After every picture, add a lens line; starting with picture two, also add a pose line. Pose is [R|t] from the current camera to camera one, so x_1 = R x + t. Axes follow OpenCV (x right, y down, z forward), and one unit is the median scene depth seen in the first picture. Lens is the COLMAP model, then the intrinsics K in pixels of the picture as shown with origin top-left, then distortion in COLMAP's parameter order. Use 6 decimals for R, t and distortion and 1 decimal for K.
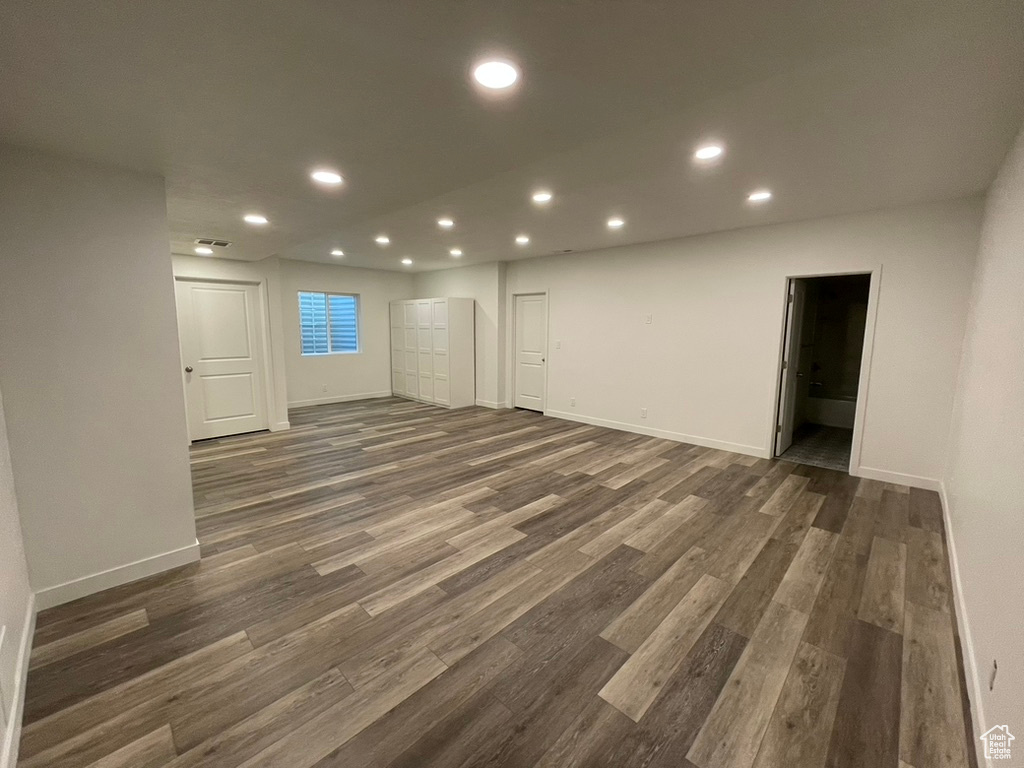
lens RADIAL K [[415.3, 0, 516.4], [0, 415.3, 383.8], [0, 0, 1]] dist [-0.002369, 0.000205]
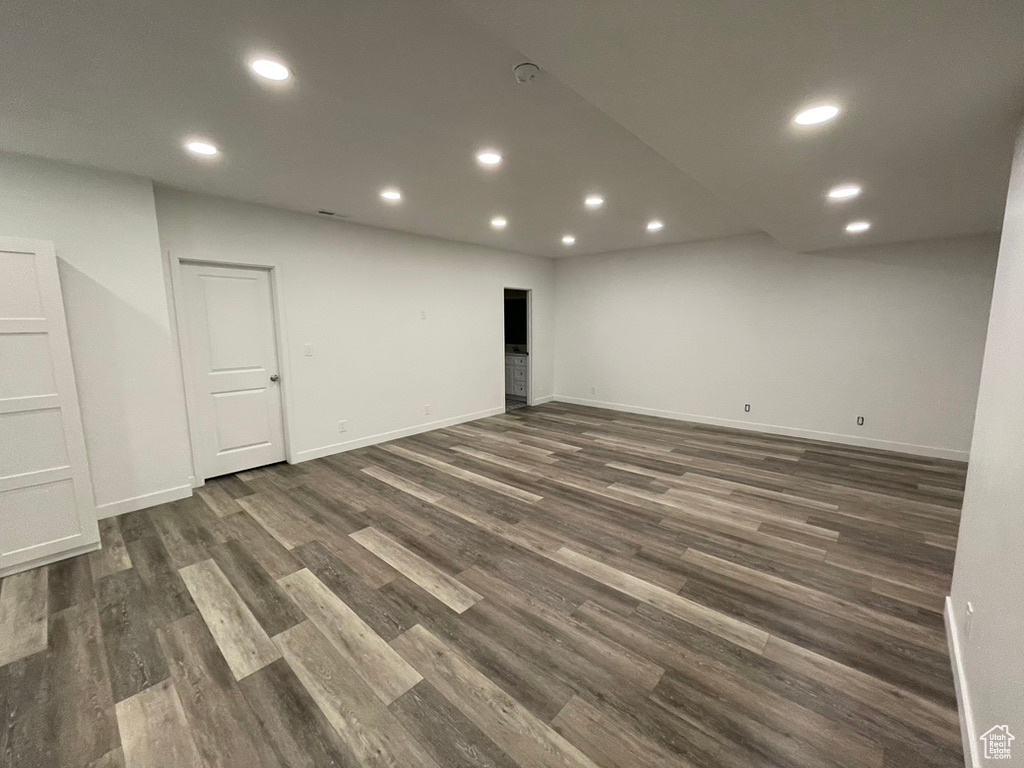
lens RADIAL K [[415.3, 0, 515.4], [0, 415.3, 381.6], [0, 0, 1]] dist [-0.002369, 0.000205]
pose [[-0.033755, -0.148935, 0.988271, -0.933822], [0.142960, 0.977946, 0.152262, -0.160712], [-0.989153, 0.146422, -0.011719, 1.130167]]
